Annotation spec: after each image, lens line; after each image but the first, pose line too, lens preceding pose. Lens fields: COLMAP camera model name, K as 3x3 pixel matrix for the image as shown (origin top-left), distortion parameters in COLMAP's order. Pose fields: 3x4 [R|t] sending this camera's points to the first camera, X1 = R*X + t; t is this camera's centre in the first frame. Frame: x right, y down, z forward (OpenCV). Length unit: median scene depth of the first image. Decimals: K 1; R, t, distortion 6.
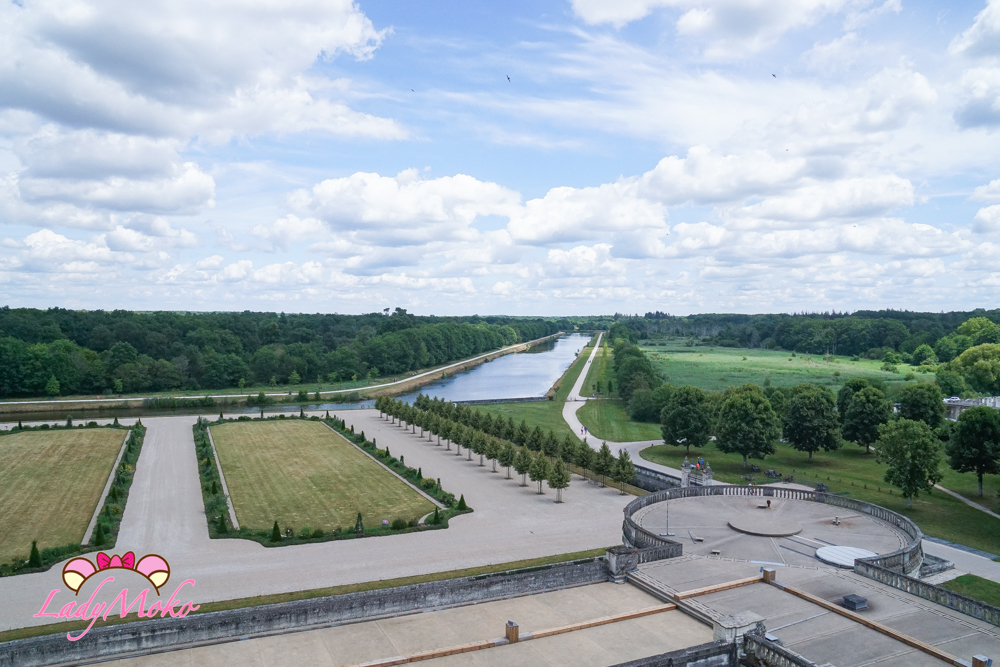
lens RADIAL K [[706.1, 0, 502.4], [0, 706.1, 325.8], [0, 0, 1]] dist [-0.123516, 0.081959]
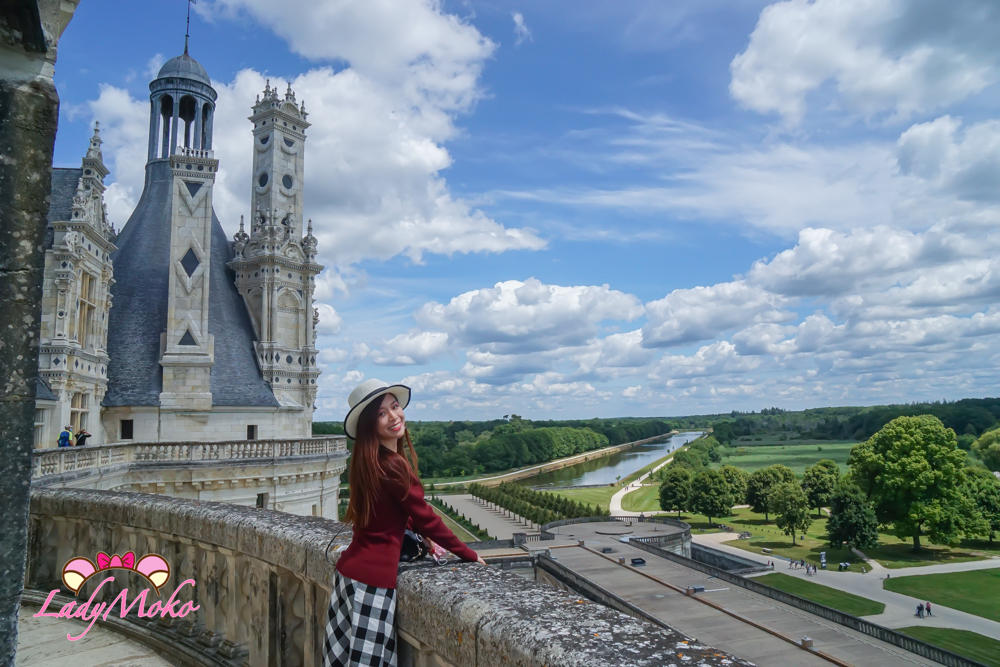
lens RADIAL K [[706.1, 0, 492.6], [0, 706.1, 332.9], [0, 0, 1]] dist [-0.123516, 0.081959]
pose [[0.976602, -0.056406, -0.207527, 0.095988], [0.027588, 0.989877, -0.139223, 0.002185], [0.213279, 0.130240, 0.968272, -0.195041]]
